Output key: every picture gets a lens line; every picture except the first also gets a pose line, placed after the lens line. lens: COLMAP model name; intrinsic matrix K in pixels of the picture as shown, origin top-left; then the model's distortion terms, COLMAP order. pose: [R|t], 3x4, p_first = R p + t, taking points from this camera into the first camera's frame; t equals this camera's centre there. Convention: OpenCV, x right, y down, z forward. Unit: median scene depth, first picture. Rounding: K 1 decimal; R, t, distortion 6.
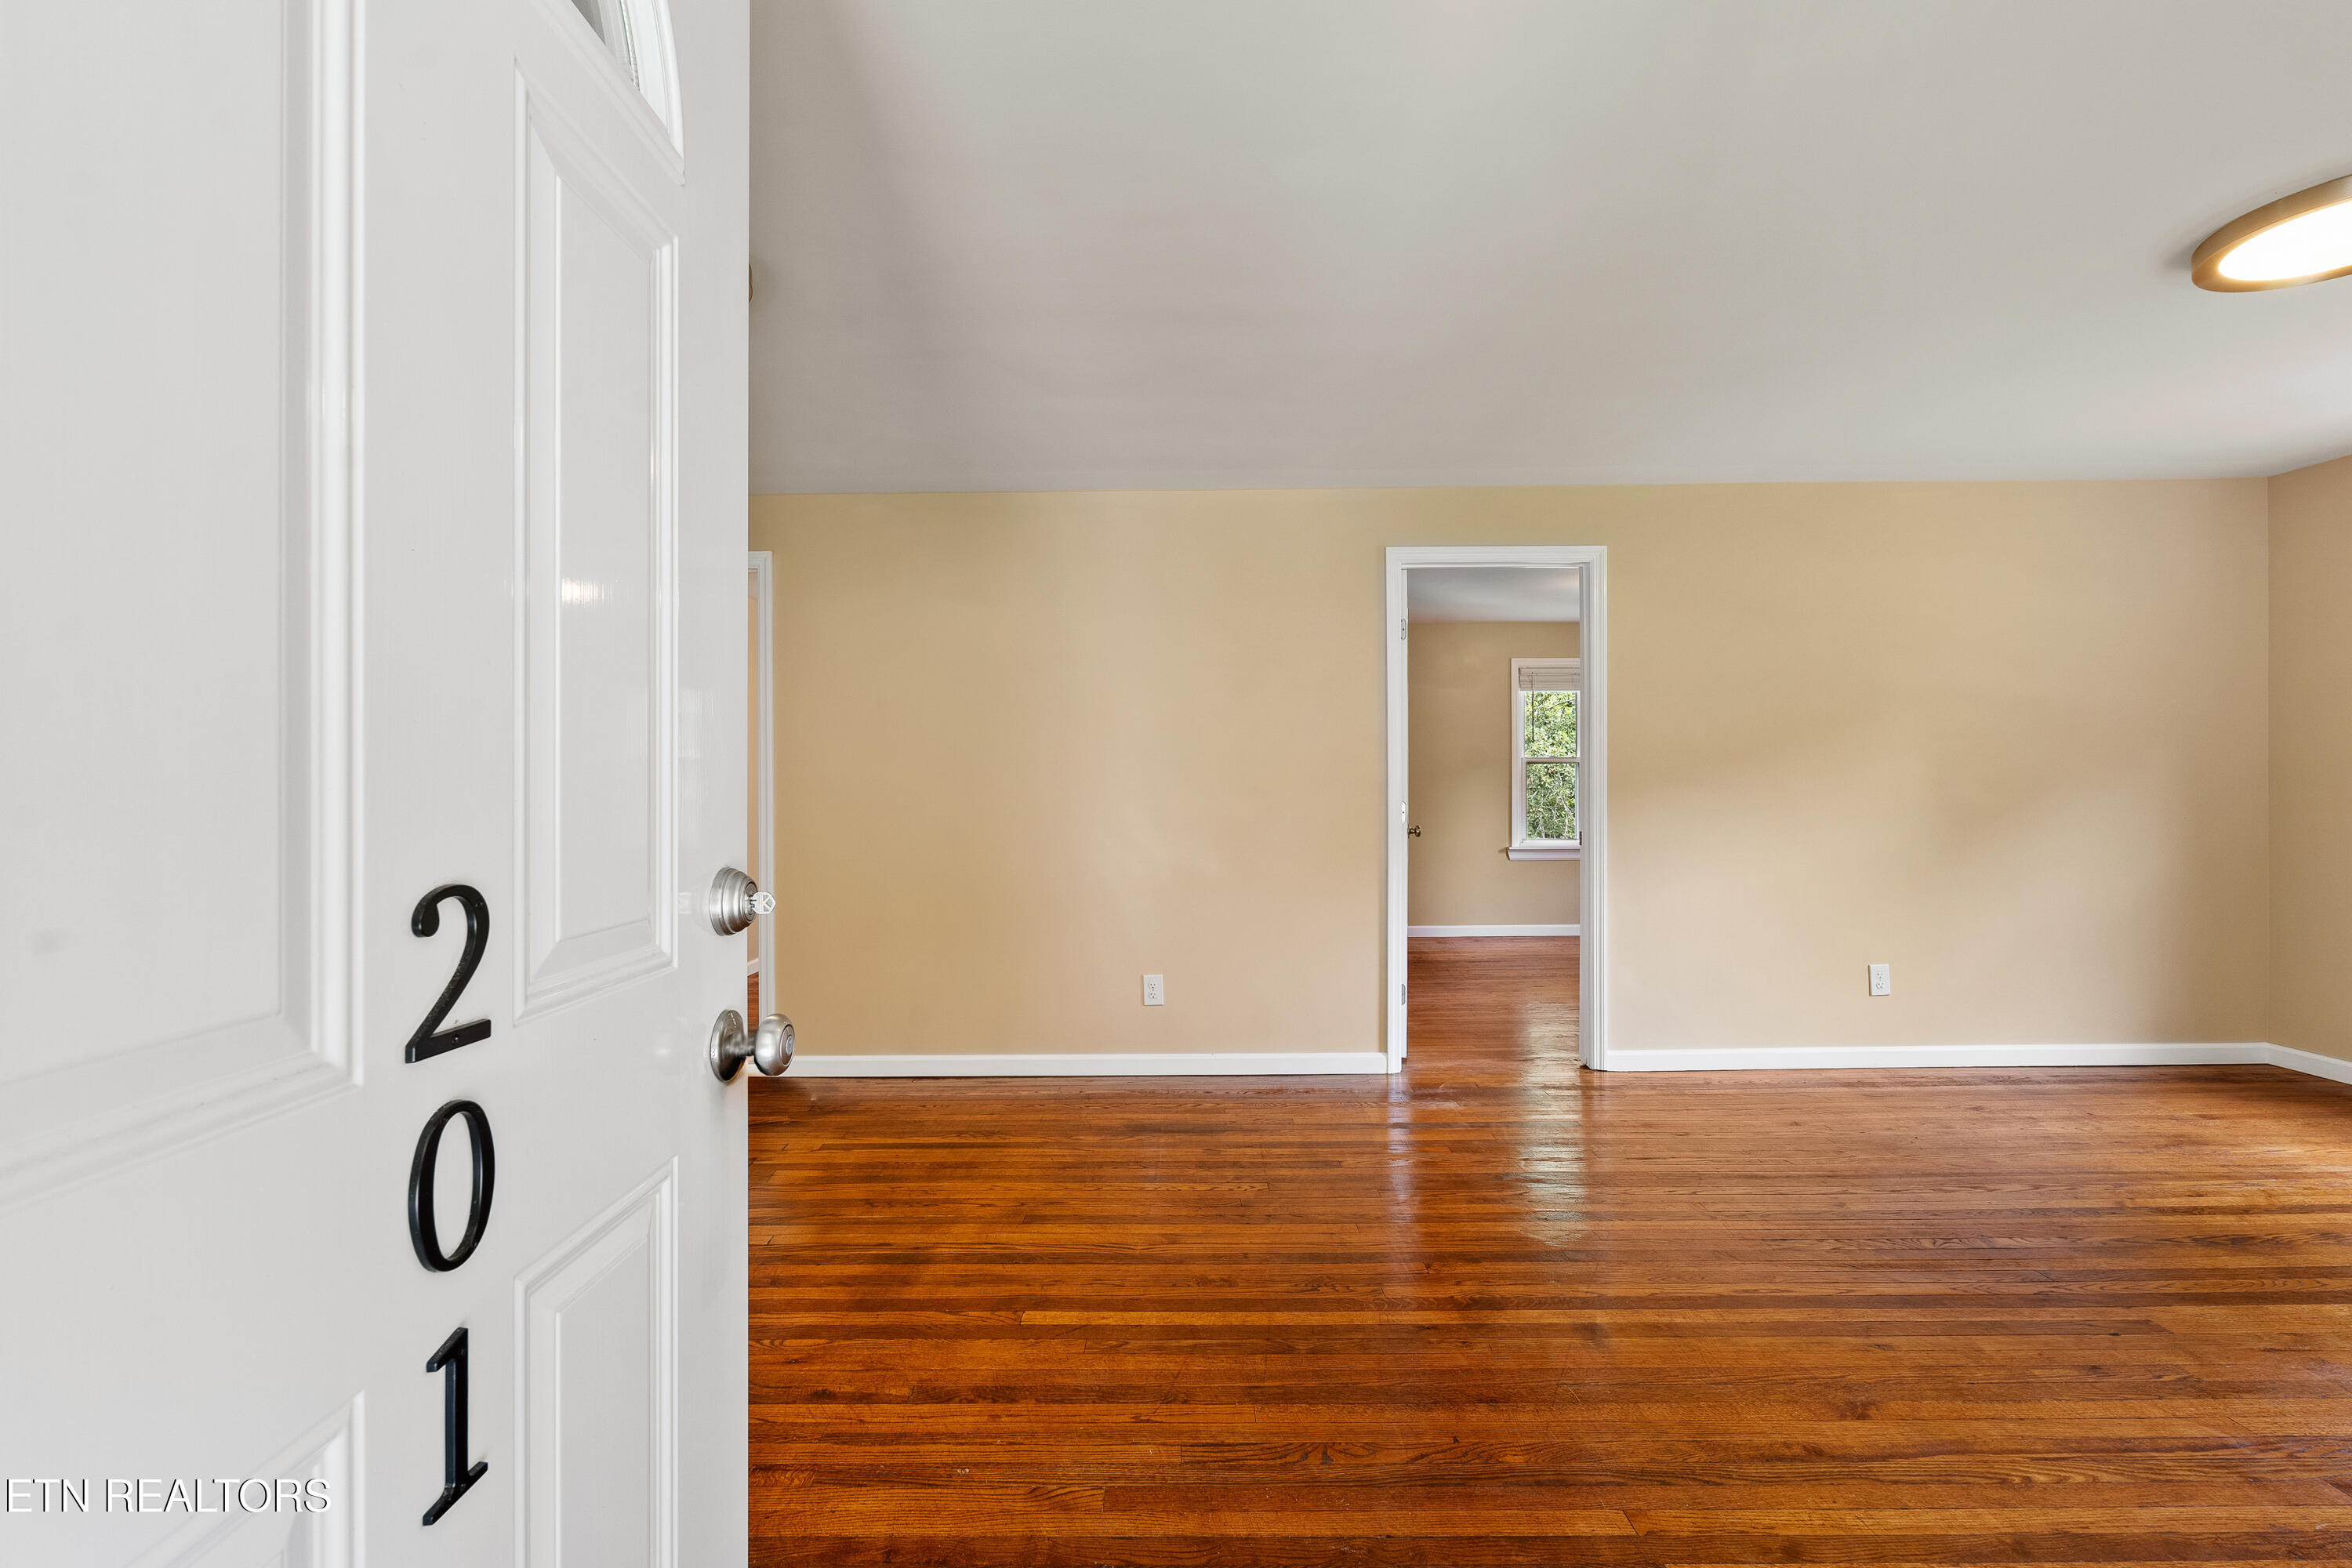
lens RADIAL K [[1031.5, 0, 1175.1], [0, 1031.5, 782.2], [0, 0, 1]] dist [-0.000548, -0.000646]
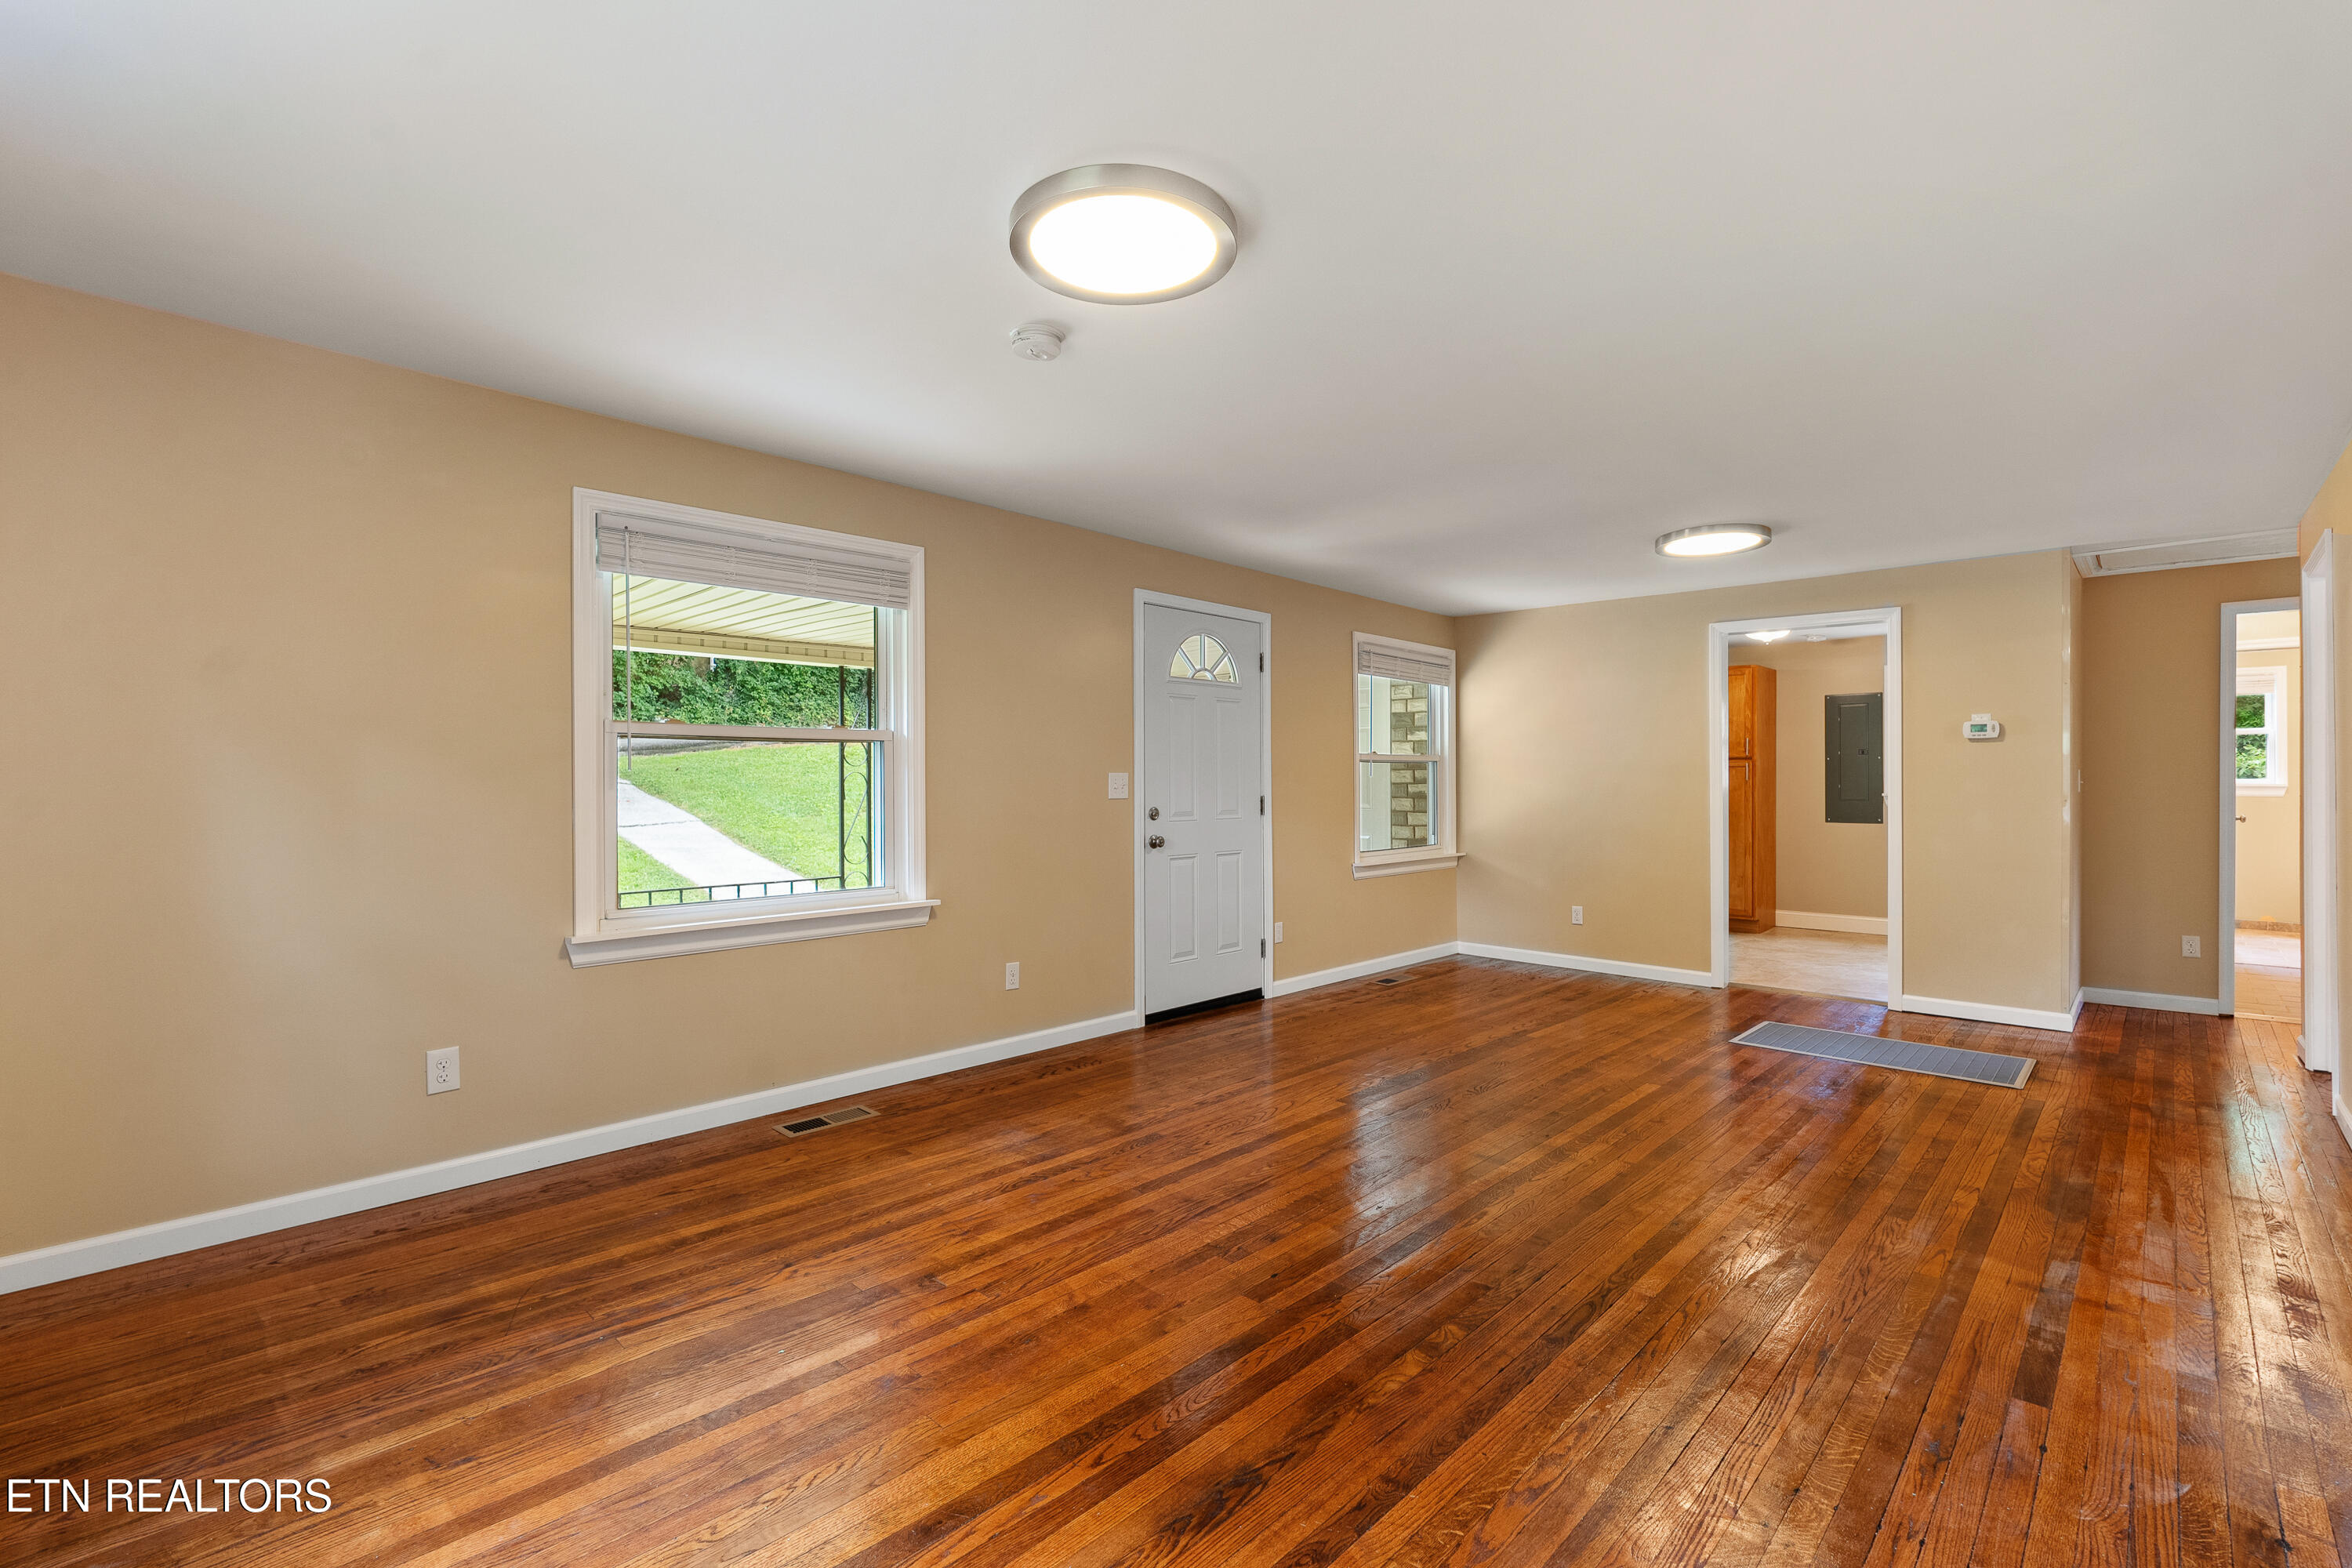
lens RADIAL K [[1031.5, 0, 1155.9], [0, 1031.5, 785.9], [0, 0, 1]] dist [-0.000548, -0.000646]
pose [[-0.700382, 0.004881, -0.713751, 1.746120], [0.006503, 0.999979, 0.000458, -0.009784], [0.713738, -0.004321, -0.700399, 1.641833]]
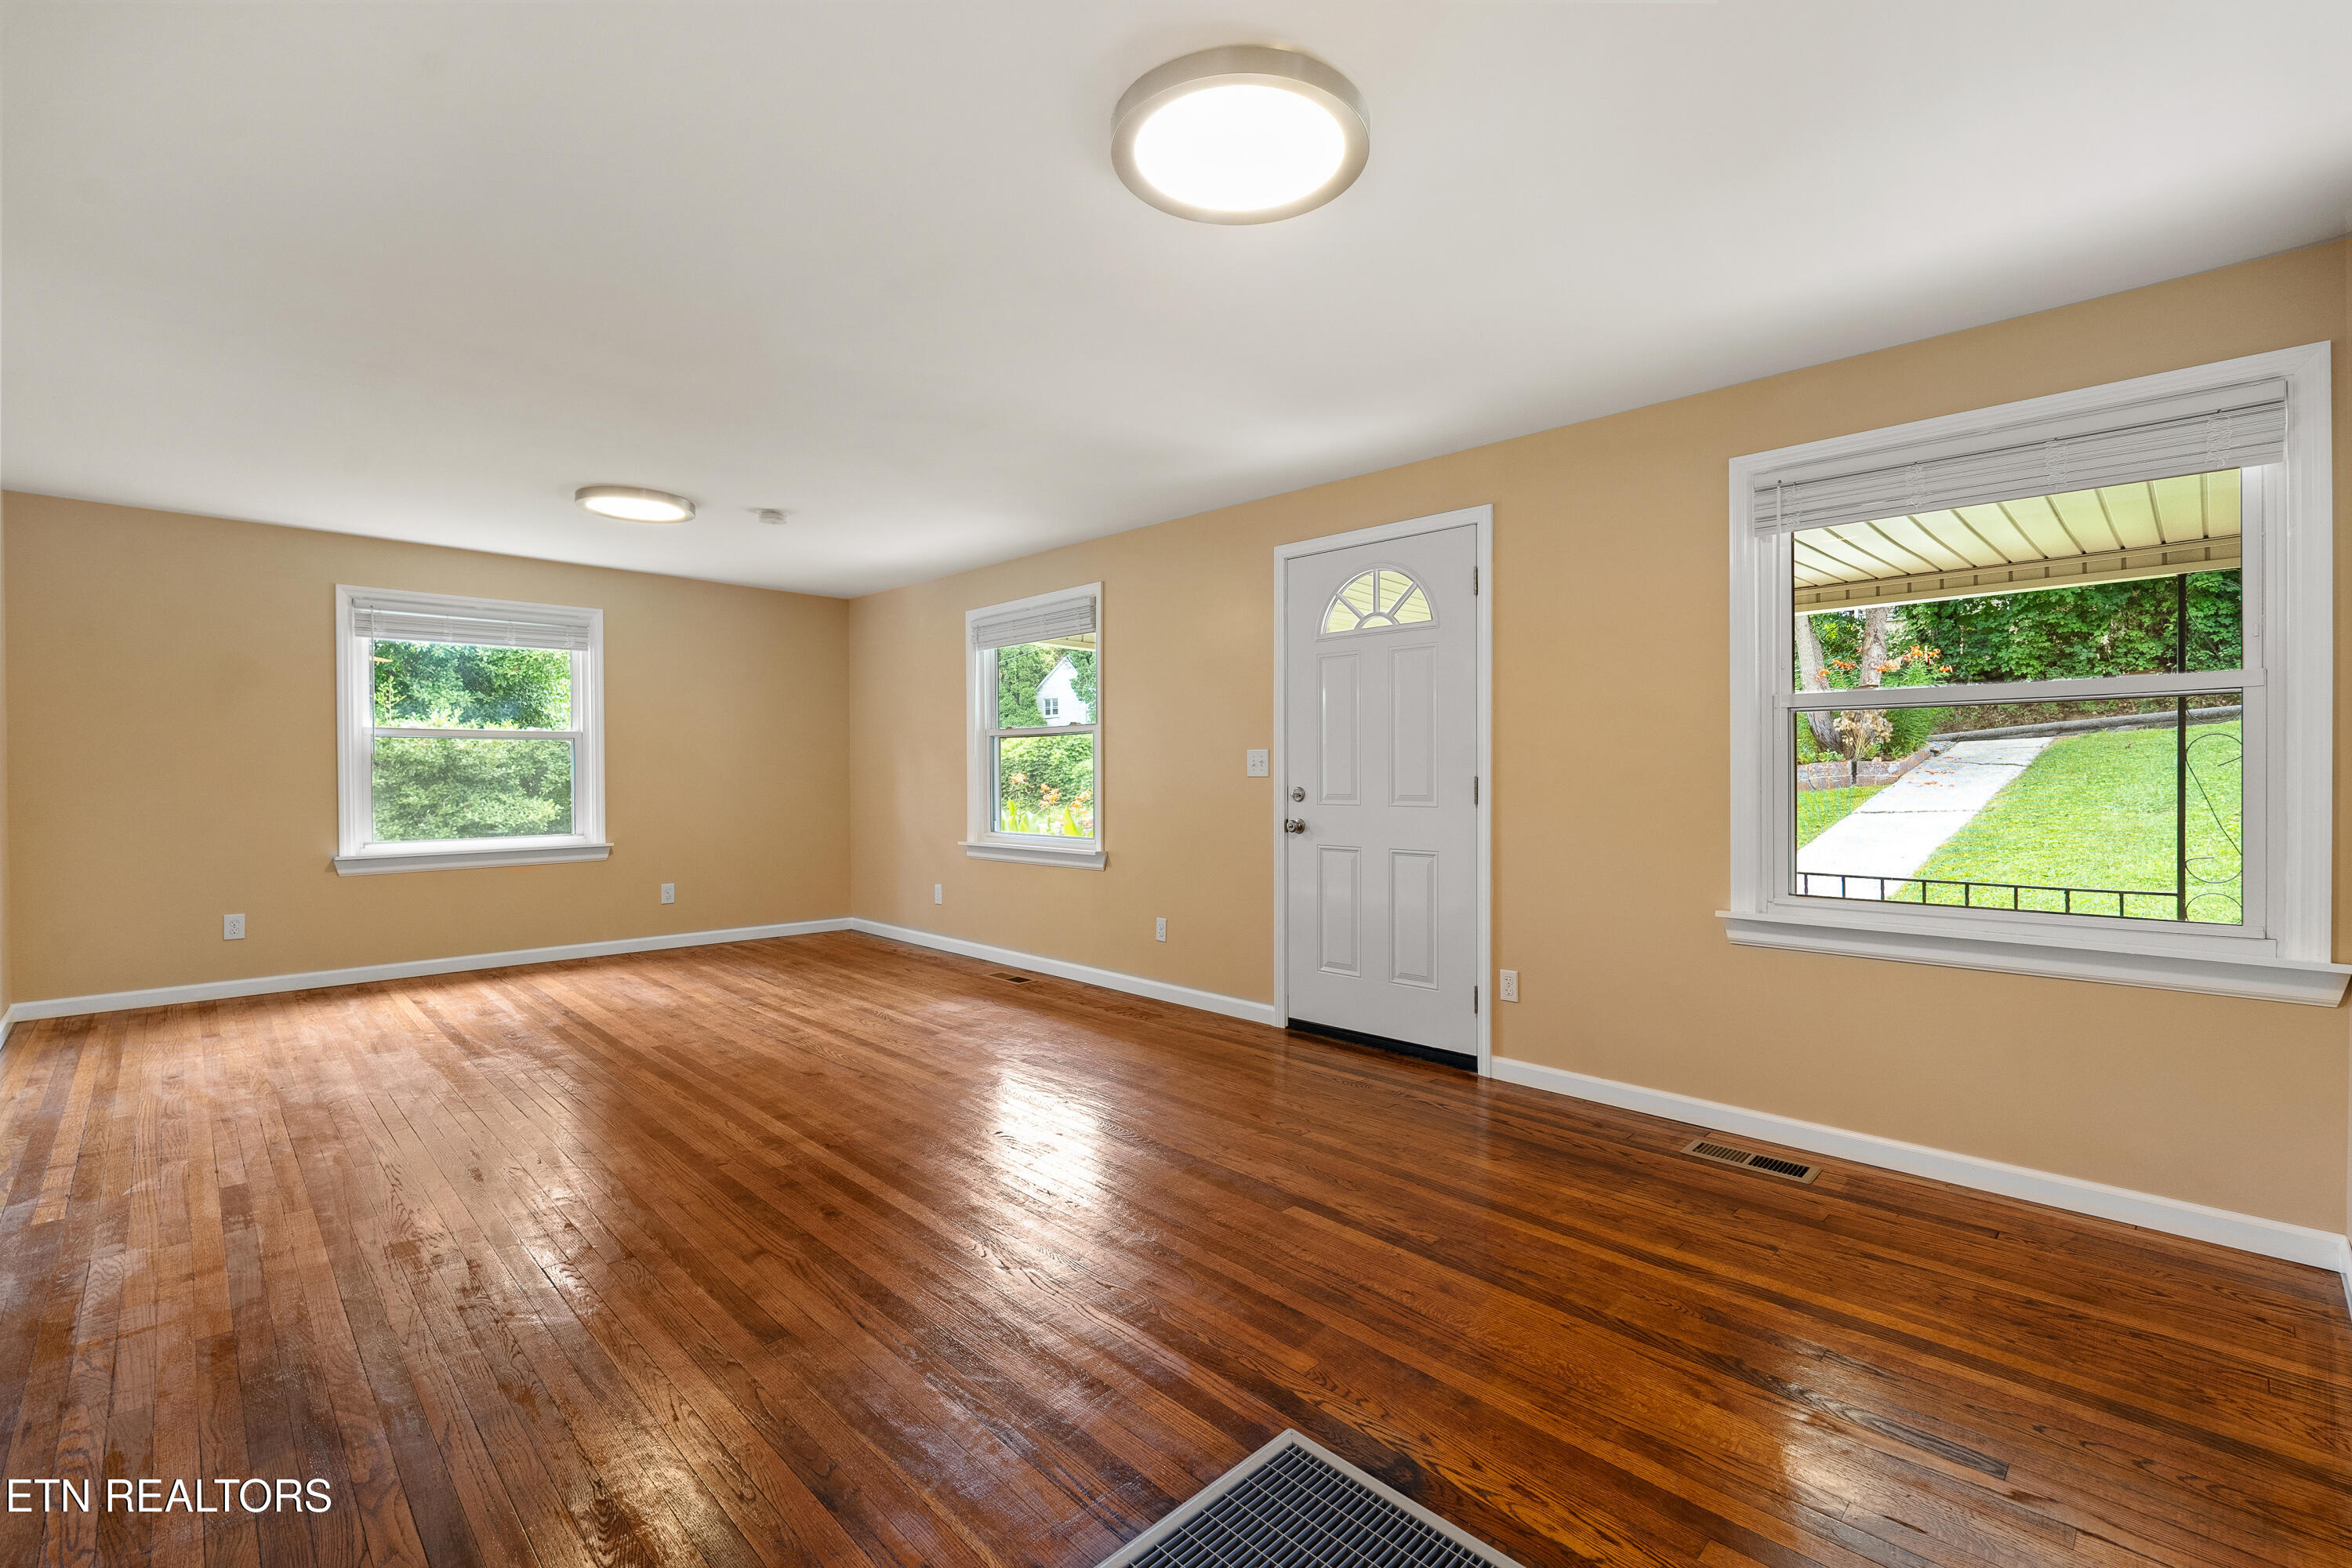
lens RADIAL K [[1031.5, 0, 1185.1], [0, 1031.5, 775.5], [0, 0, 1]] dist [-0.000548, -0.000646]
pose [[-0.707555, -0.000008, 0.706658, -1.098454], [0.002183, 0.999995, 0.002196, 0.010770], [-0.706655, 0.003097, -0.707552, 1.624939]]
